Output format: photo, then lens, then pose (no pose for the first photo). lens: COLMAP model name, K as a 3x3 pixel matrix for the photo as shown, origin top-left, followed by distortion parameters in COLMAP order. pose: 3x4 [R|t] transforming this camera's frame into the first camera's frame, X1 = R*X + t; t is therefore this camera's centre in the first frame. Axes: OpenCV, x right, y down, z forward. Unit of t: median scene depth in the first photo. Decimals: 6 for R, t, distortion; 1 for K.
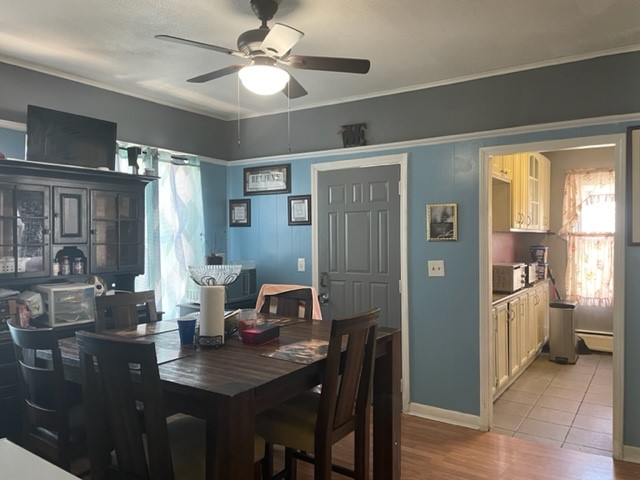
lens RADIAL K [[487.4, 0, 326.1], [0, 487.4, 239.2], [0, 0, 1]] dist [0.033766, -0.010204]
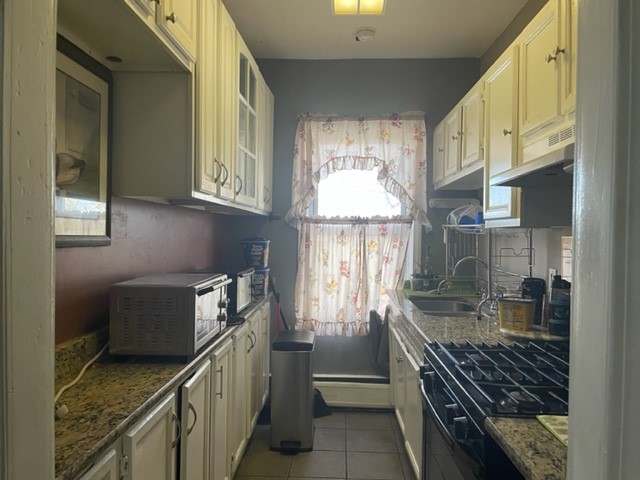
lens RADIAL K [[487.4, 0, 323.0], [0, 487.4, 239.0], [0, 0, 1]] dist [0.033766, -0.010204]
pose [[0.852551, 0.007142, 0.522596, 0.206308], [-0.011243, 0.999926, 0.004676, 0.011308], [-0.522524, -0.009862, 0.852568, 0.480405]]
